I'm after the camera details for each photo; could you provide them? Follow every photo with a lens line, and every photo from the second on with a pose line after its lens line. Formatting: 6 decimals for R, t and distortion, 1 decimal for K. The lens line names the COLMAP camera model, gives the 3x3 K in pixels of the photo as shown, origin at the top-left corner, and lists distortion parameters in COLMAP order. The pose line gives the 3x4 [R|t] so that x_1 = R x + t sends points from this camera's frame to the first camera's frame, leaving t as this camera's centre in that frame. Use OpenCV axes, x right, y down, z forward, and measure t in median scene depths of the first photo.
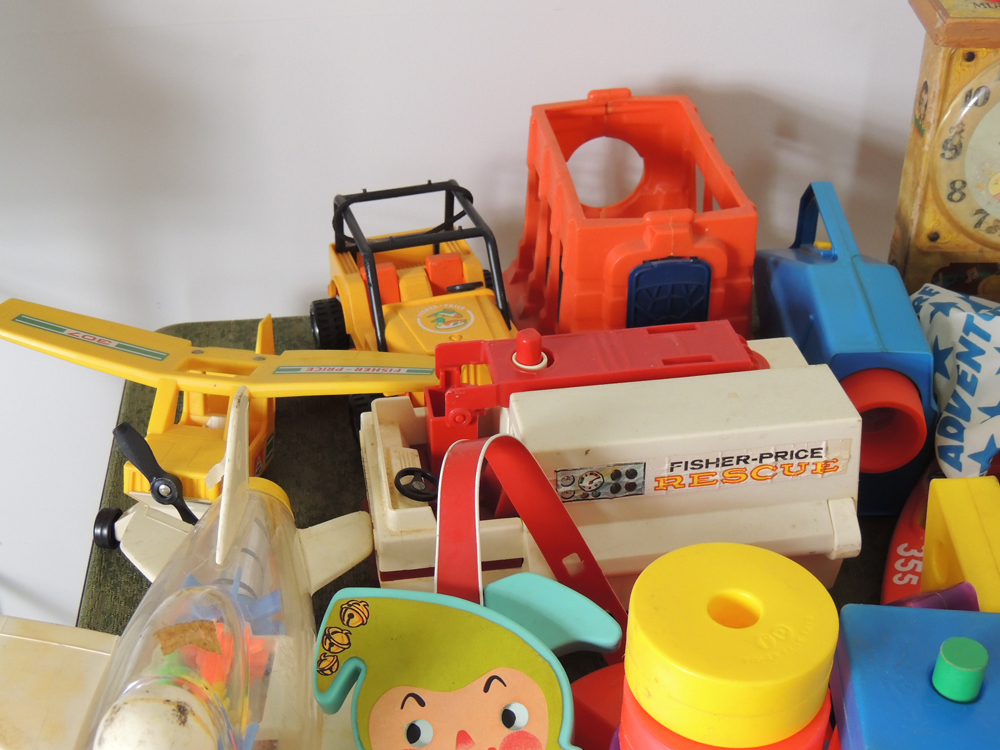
lens RADIAL K [[1353.9, 0, 500.0], [0, 1353.9, 375.0], [0, 0, 1]] dist [-0.082540, 0.027474]
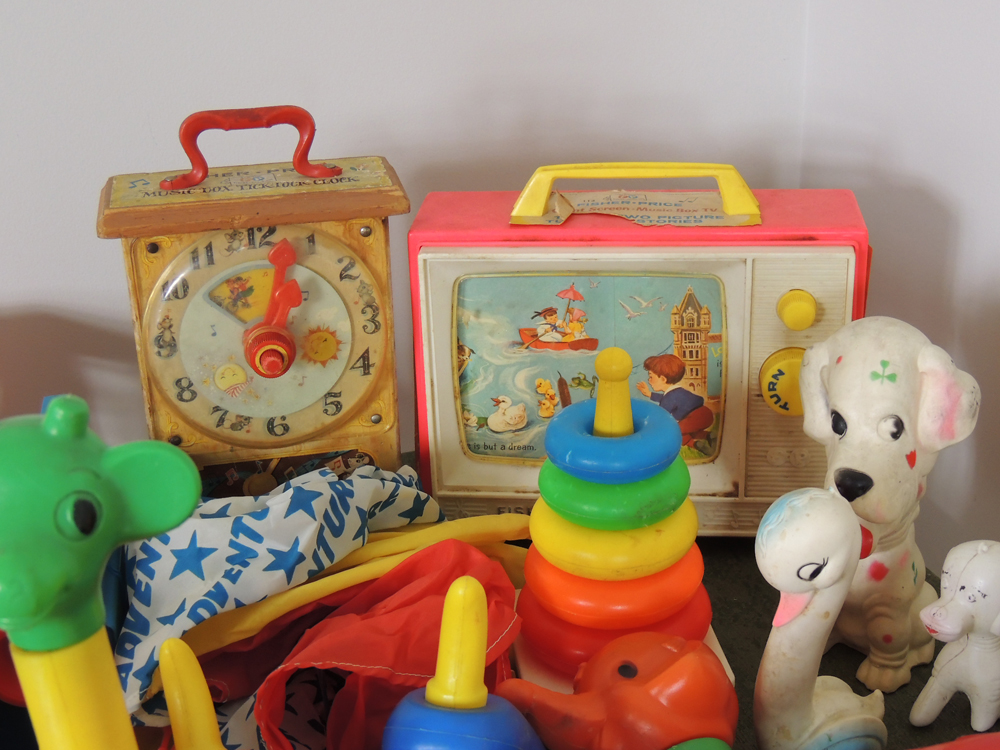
lens RADIAL K [[1353.9, 0, 500.0], [0, 1353.9, 375.0], [0, 0, 1]] dist [-0.082540, 0.027474]
pose [[0.972082, -0.093992, 0.214993, 0.361254], [0.131791, 0.976792, -0.168847, 0.042569], [-0.194133, 0.192467, 0.961909, 0.044962]]
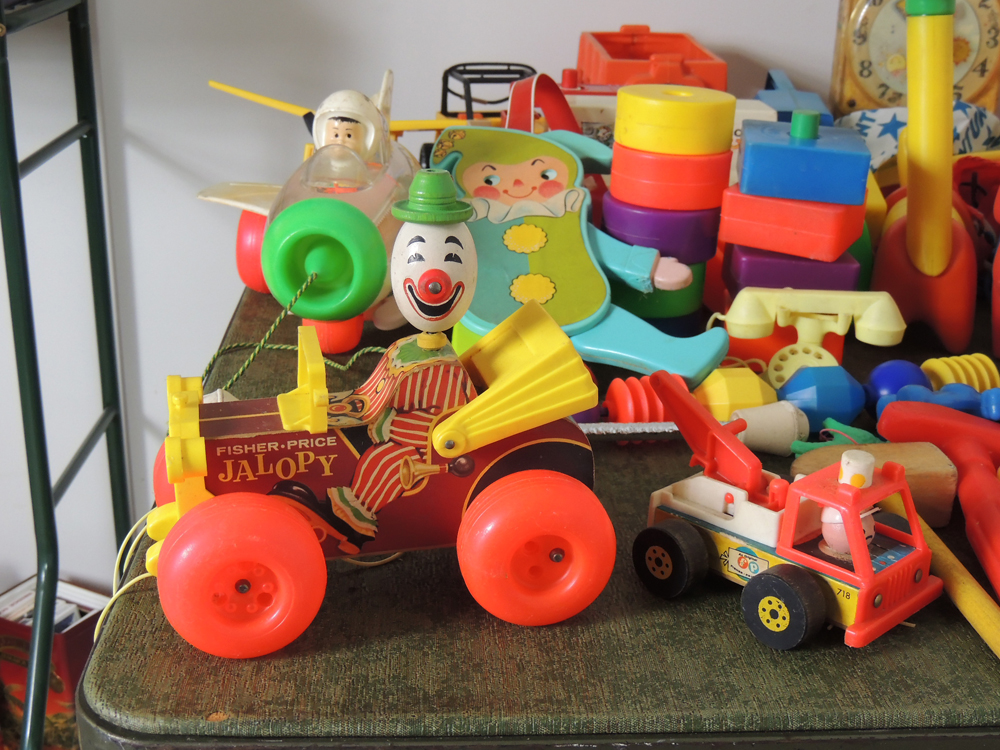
lens RADIAL K [[1353.9, 0, 500.0], [0, 1353.9, 375.0], [0, 0, 1]] dist [-0.082540, 0.027474]
pose [[0.997277, 0.059454, -0.043626, 0.024669], [-0.067696, 0.972724, -0.221869, 0.557083], [0.029245, 0.224218, 0.974100, -0.381472]]
